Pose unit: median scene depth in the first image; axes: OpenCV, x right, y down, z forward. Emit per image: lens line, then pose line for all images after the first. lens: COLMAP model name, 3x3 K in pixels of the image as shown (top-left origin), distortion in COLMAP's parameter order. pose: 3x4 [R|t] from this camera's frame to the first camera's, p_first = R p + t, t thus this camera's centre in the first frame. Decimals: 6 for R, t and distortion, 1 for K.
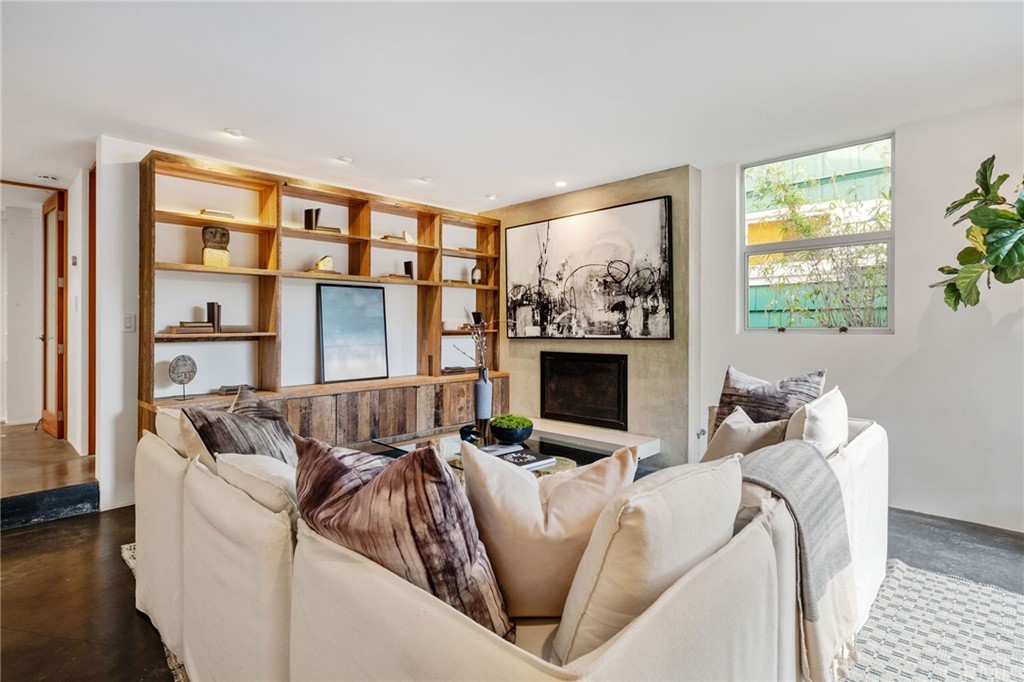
lens RADIAL K [[493.9, 0, 508.9], [0, 493.9, 323.5], [0, 0, 1]] dist [0.000253, -0.000103]
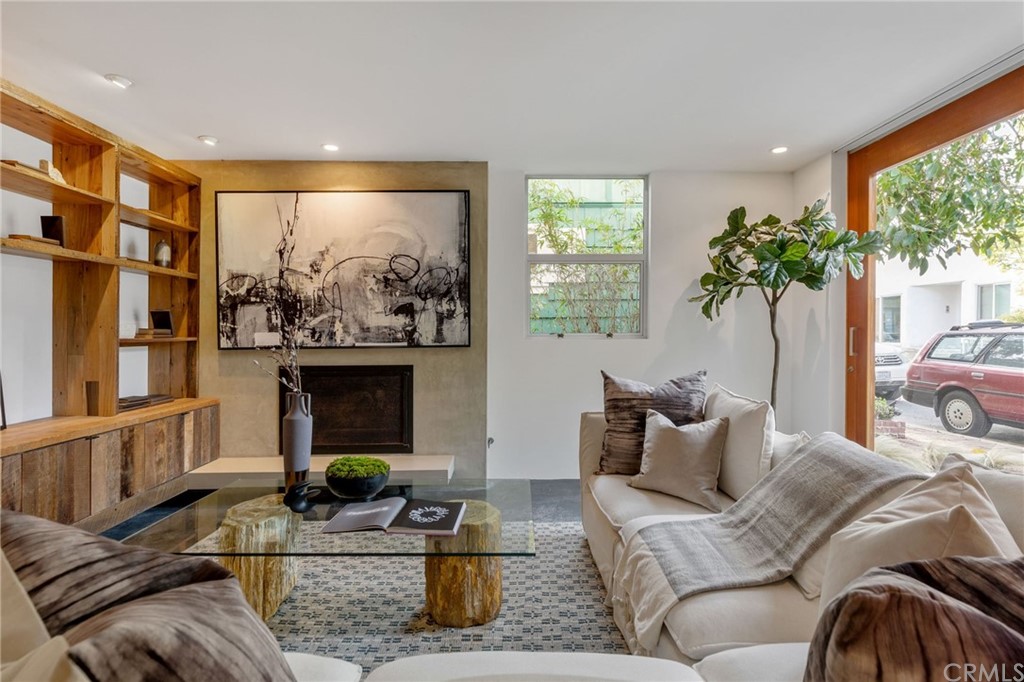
lens RADIAL K [[500.7, 0, 510.7], [0, 500.7, 337.1], [0, 0, 1]] dist [-0.000758, -0.000274]
pose [[0.713505, -0.004712, 0.700634, -0.245029], [-0.003568, 0.999940, 0.010359, 0.004245], [-0.700641, -0.009891, 0.713445, 0.245515]]
